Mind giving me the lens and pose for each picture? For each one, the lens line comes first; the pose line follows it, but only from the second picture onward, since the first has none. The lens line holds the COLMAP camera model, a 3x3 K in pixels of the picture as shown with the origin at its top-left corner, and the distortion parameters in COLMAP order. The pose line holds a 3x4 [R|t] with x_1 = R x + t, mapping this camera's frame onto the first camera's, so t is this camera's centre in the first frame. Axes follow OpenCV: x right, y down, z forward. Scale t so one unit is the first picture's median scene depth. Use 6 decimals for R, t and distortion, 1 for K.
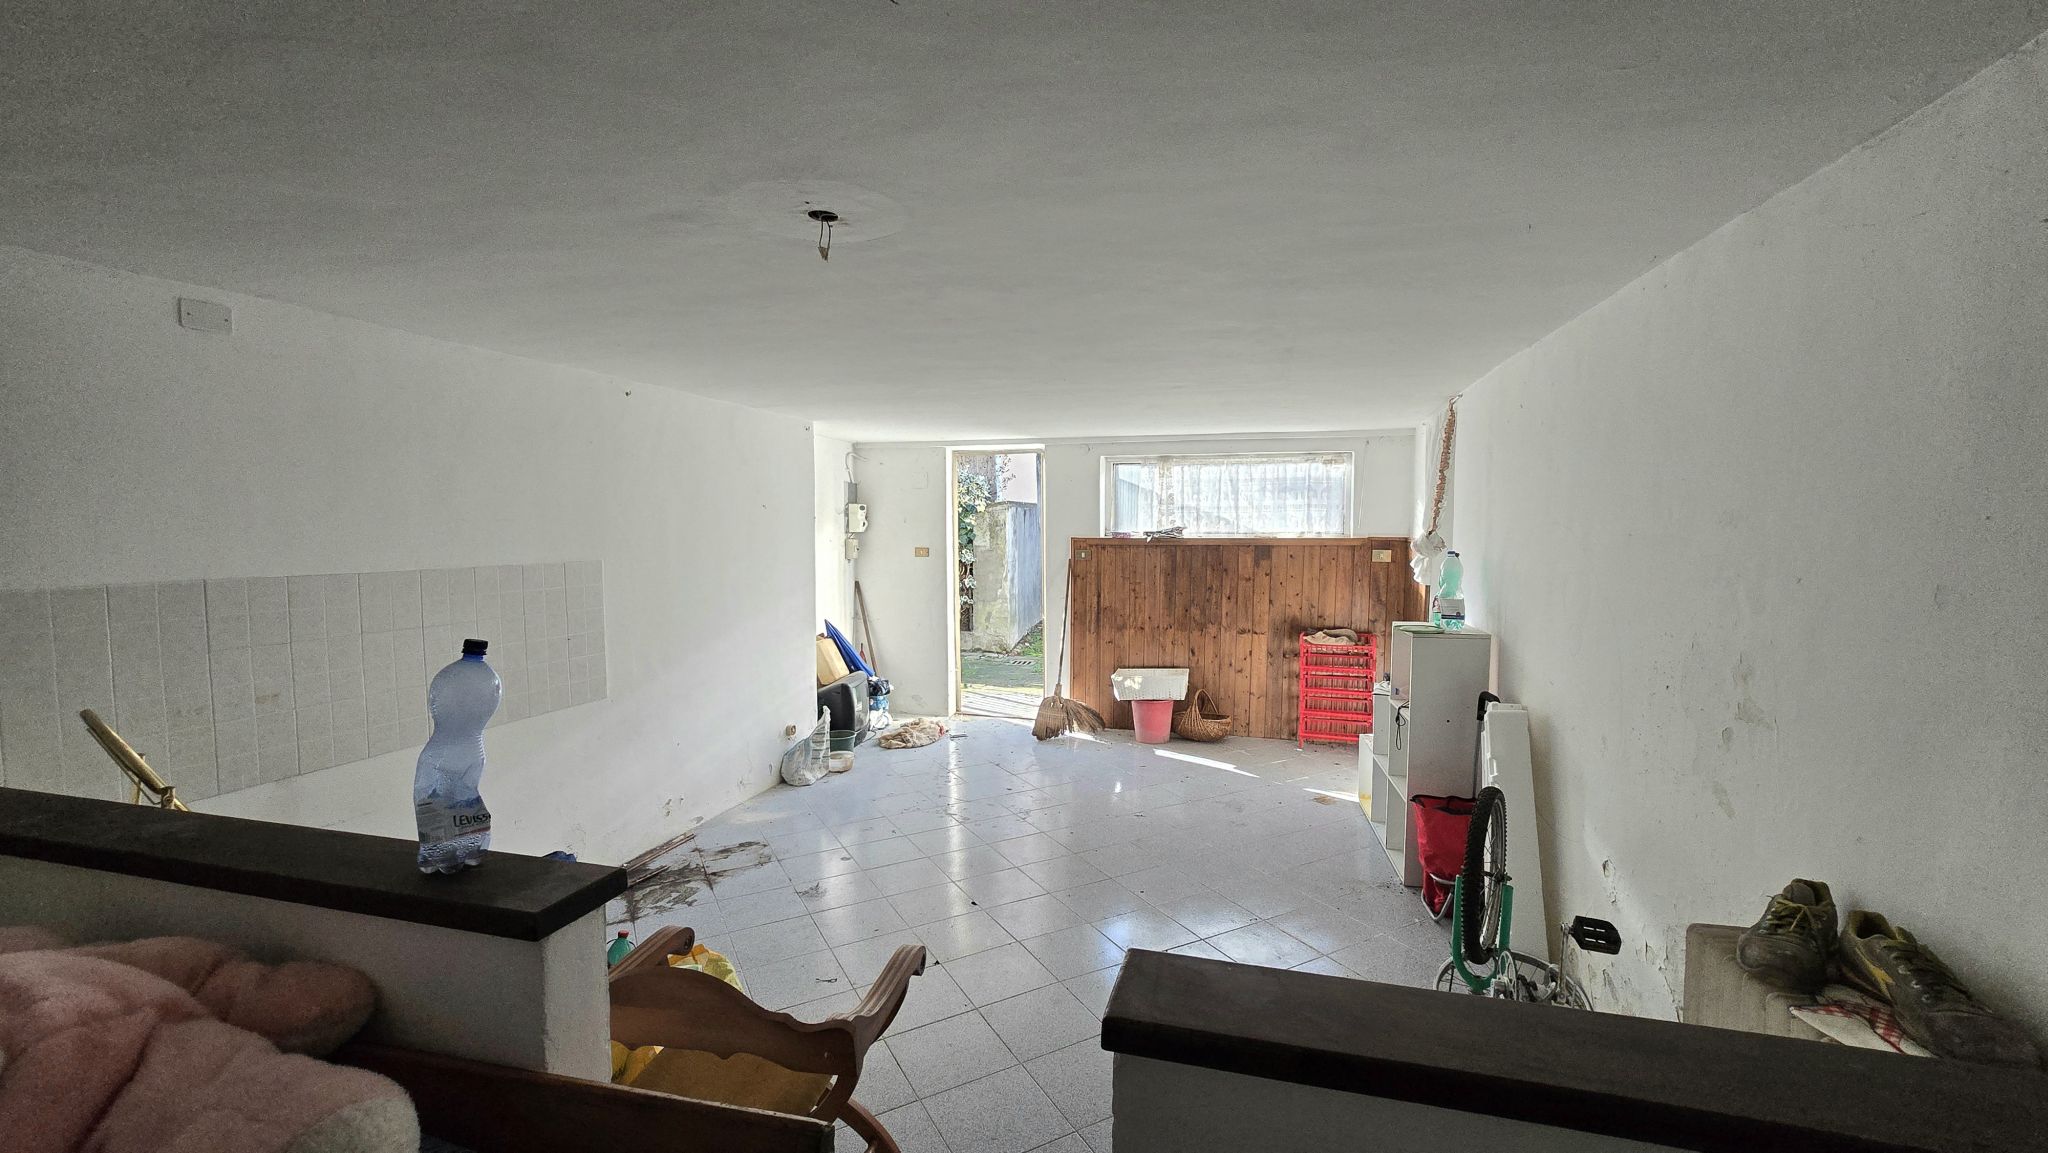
lens RADIAL K [[833.8, 0, 1026.3], [0, 833.8, 577.7], [0, 0, 1]] dist [-0.003861, 0.000334]
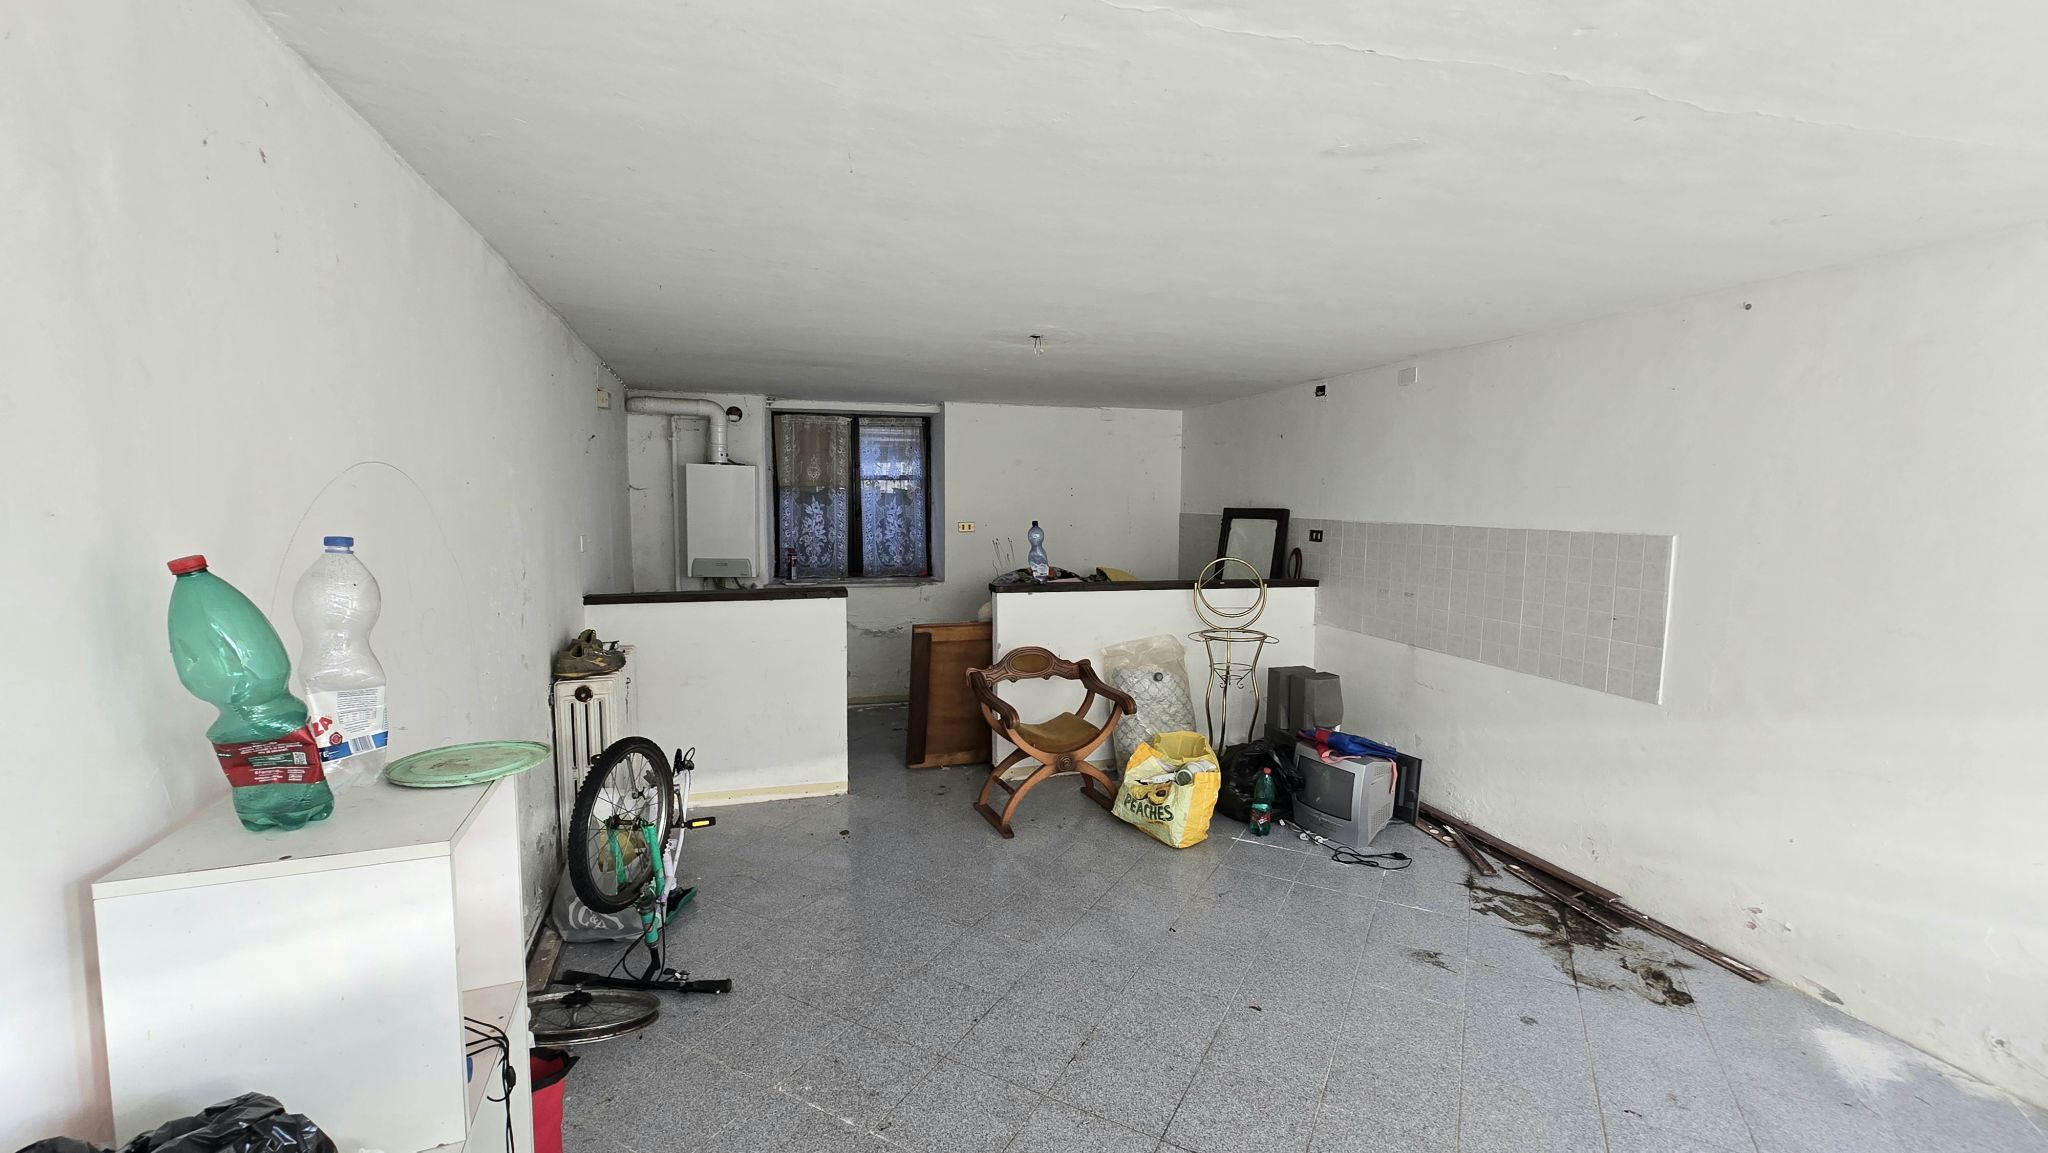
lens RADIAL K [[833.8, 0, 1037.4], [0, 833.8, 577.4], [0, 0, 1]] dist [-0.003861, 0.000334]
pose [[-0.833379, 0.044171, -0.550934, 0.444131], [-0.043515, 0.988463, 0.145074, -0.070163], [0.550986, 0.144876, -0.821843, 1.332104]]
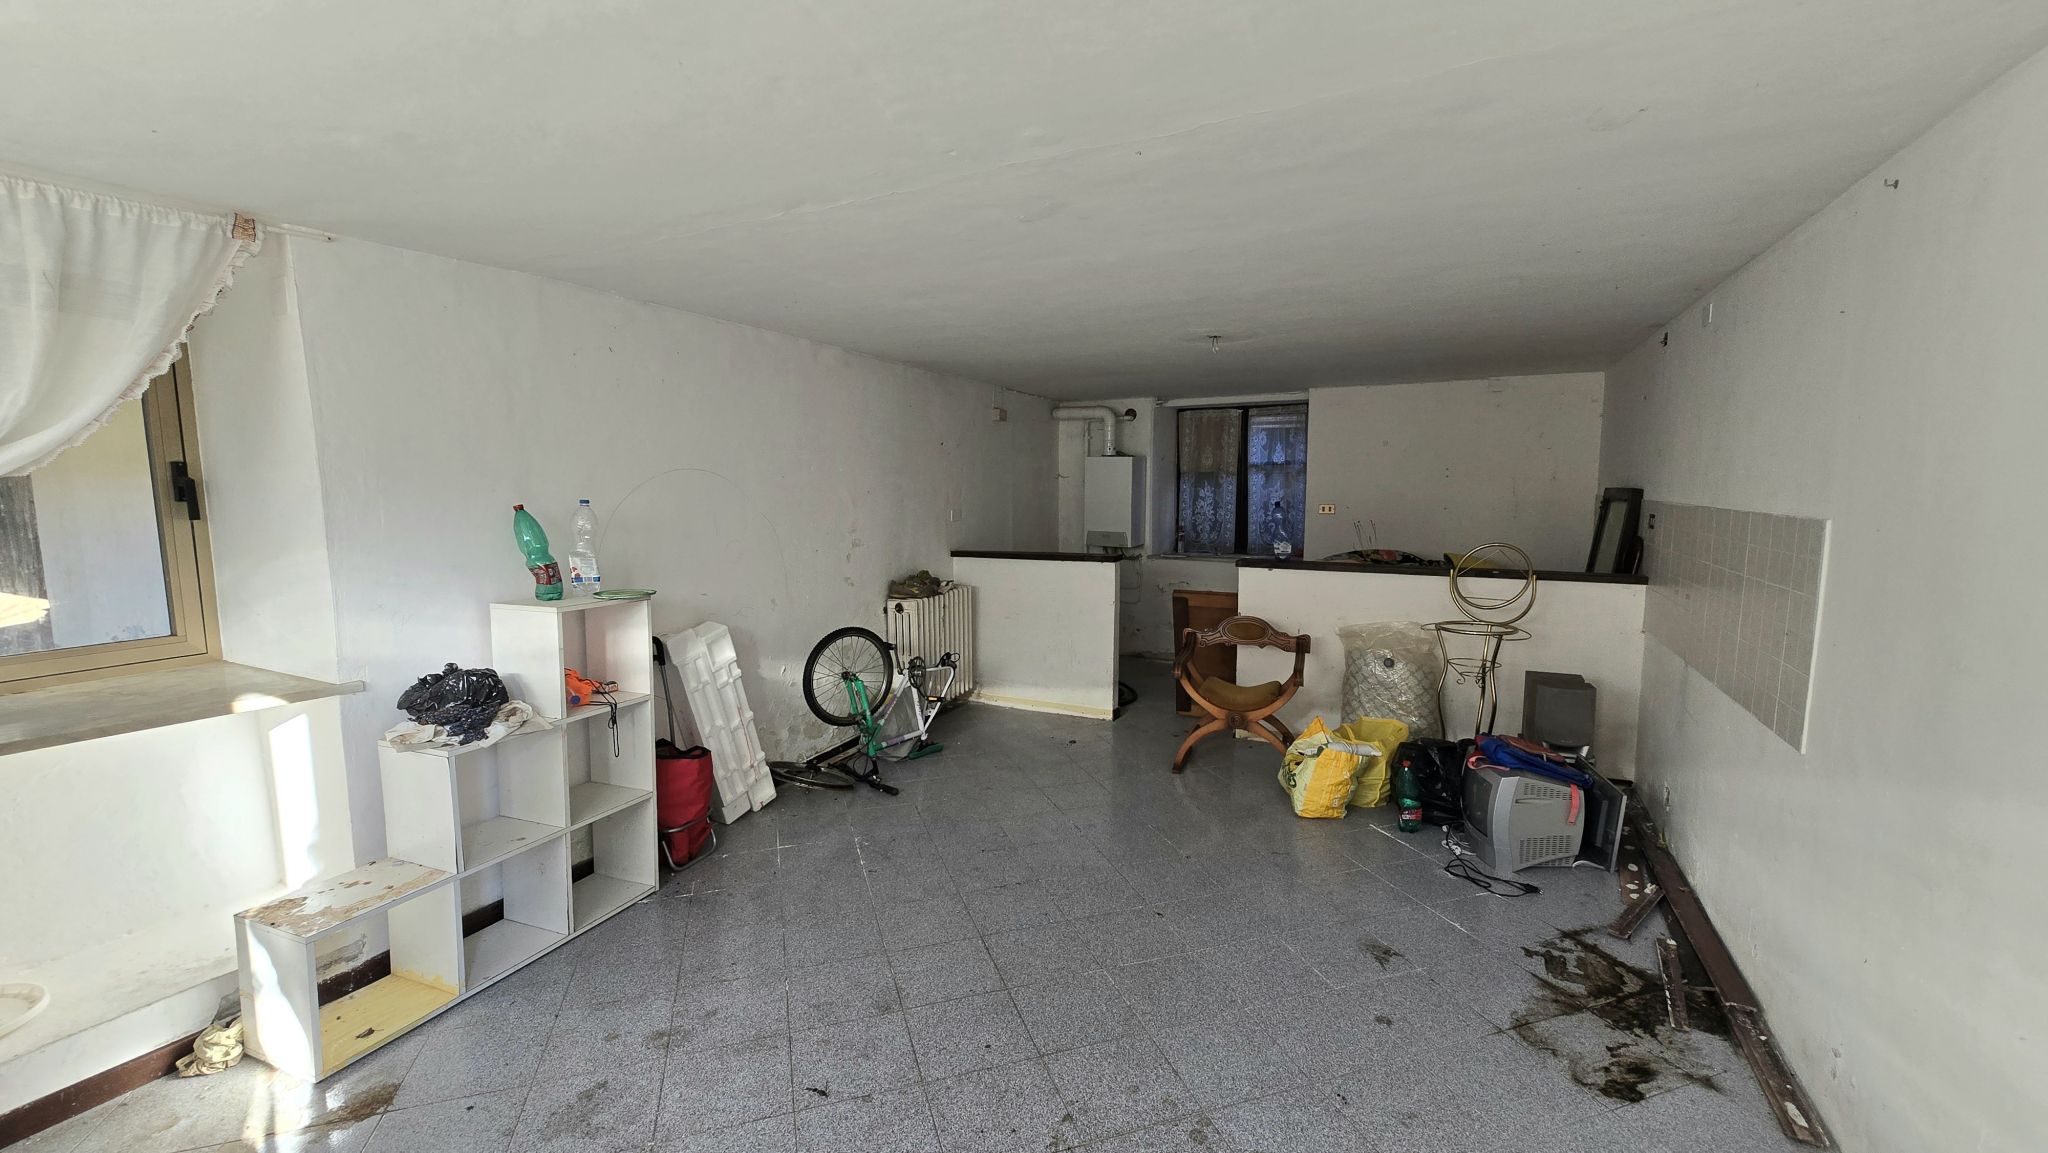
lens RADIAL K [[833.8, 0, 1037.3], [0, 833.8, 573.6], [0, 0, 1]] dist [-0.003861, 0.000334]
pose [[-0.985949, -0.013381, 0.166509, -0.071311], [0.015081, 0.985586, 0.168501, -0.087963], [-0.166364, 0.168645, -0.971536, 1.655810]]
